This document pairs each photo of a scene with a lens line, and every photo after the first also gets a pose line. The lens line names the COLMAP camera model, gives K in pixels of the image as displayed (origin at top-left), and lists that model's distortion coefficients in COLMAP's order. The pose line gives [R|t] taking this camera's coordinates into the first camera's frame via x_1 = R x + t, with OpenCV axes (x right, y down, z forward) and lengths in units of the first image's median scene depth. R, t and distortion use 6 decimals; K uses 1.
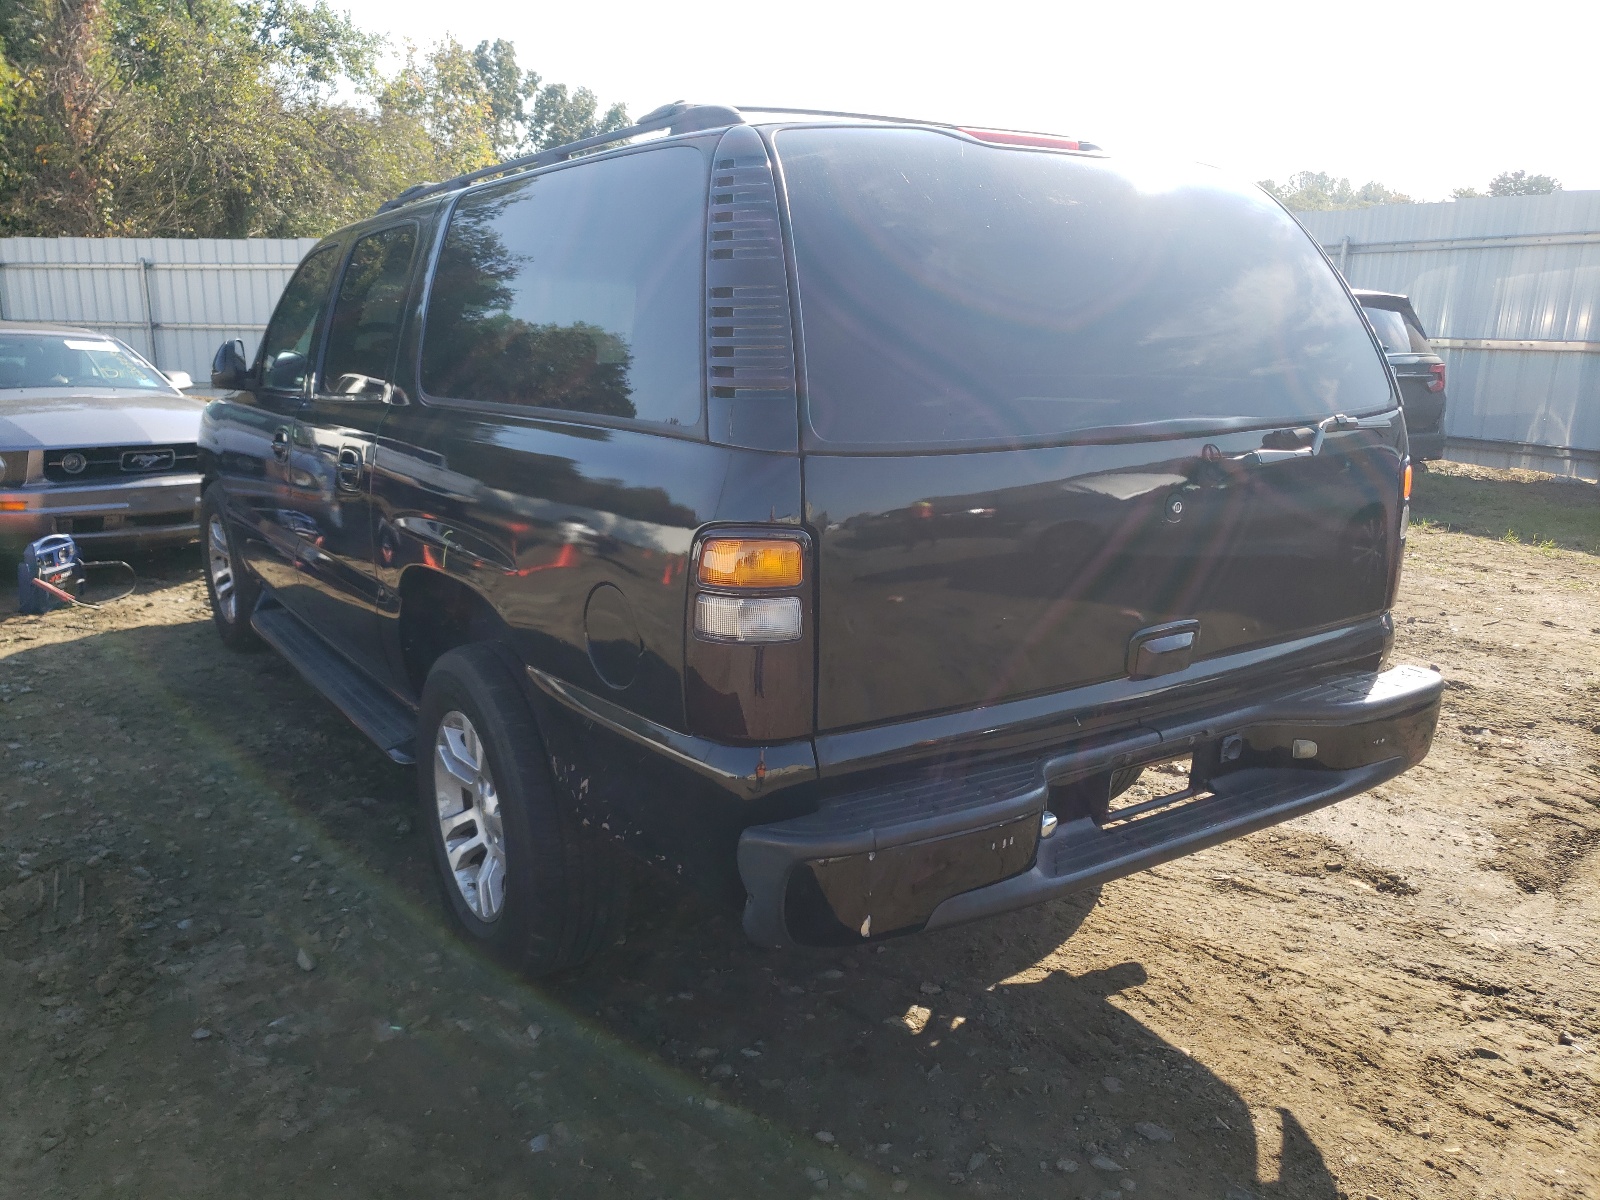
lens RADIAL K [[1275.9, 0, 800.0], [0, 1275.9, 600.0], [0, 0, 1]] dist [-0.004982, -0.001667]
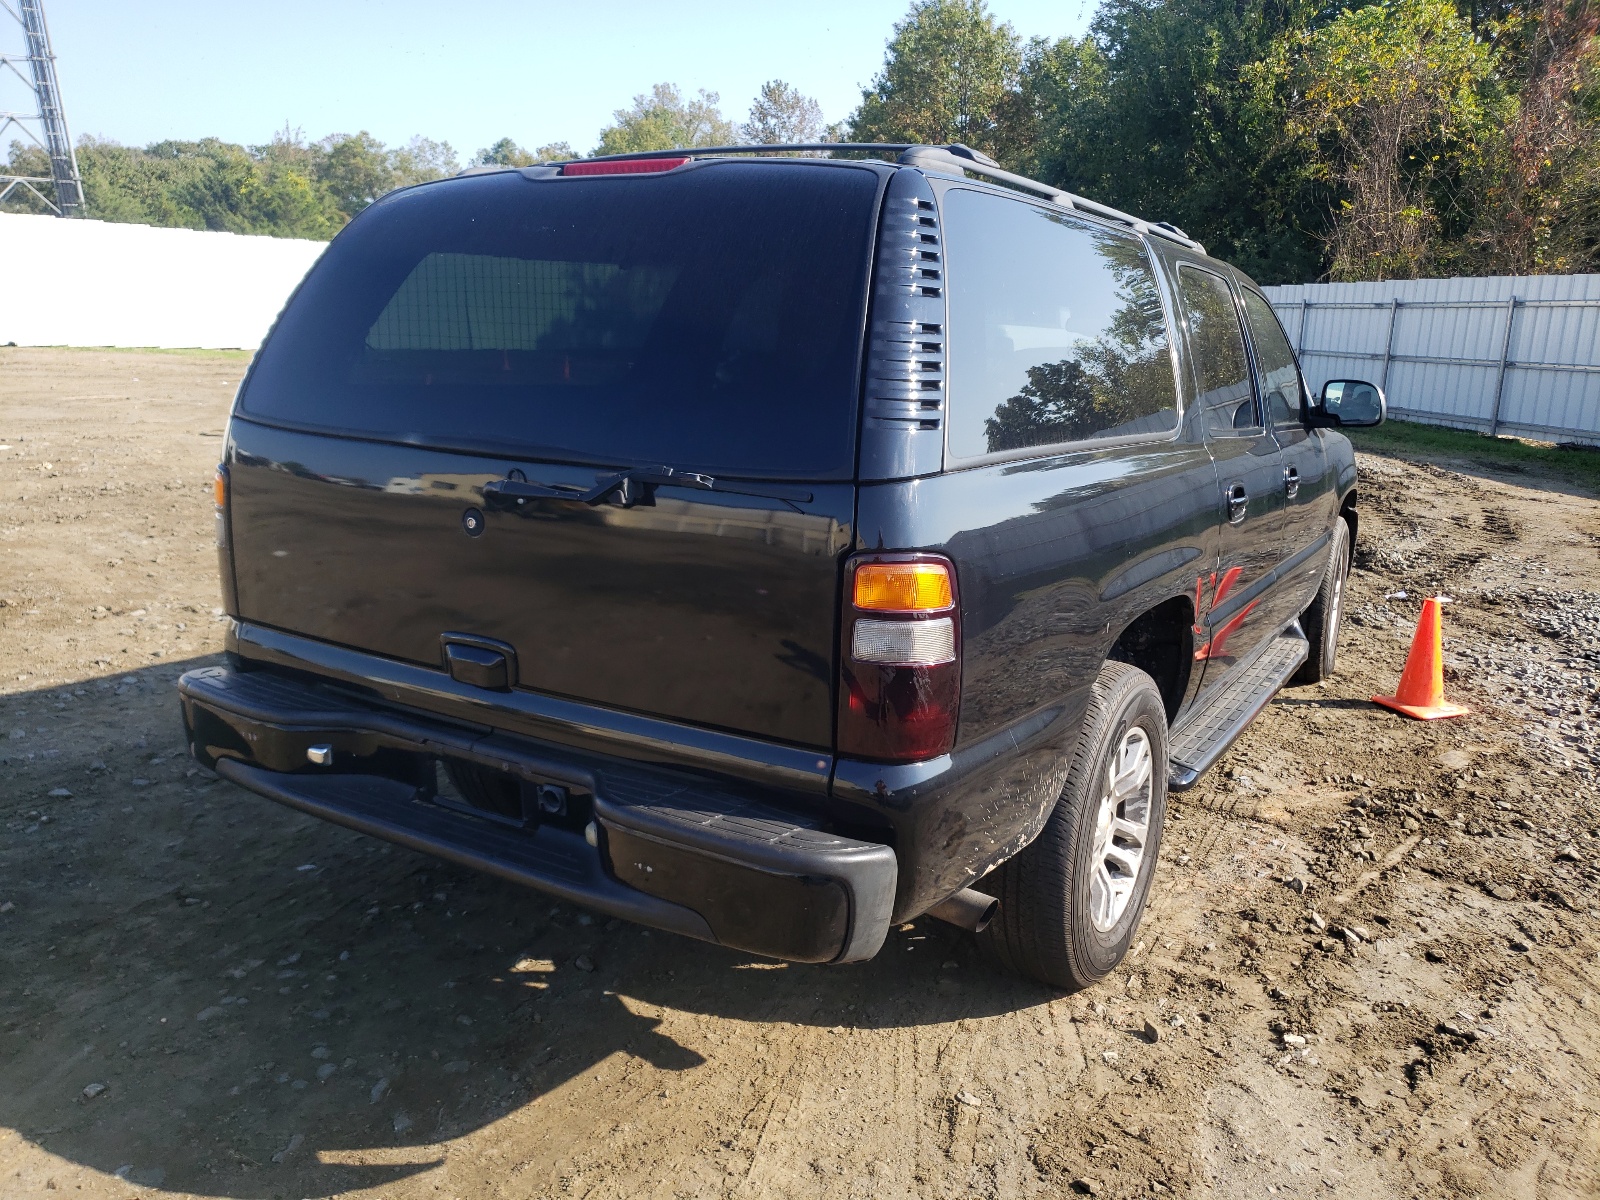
lens RADIAL K [[1275.9, 0, 800.0], [0, 1275.9, 600.0], [0, 0, 1]] dist [-0.004982, -0.001667]
pose [[0.405428, 0.194992, -0.893088, 0.972621], [-0.220629, 0.968975, 0.111404, -0.139295], [0.887103, 0.151875, 0.435870, 0.577821]]
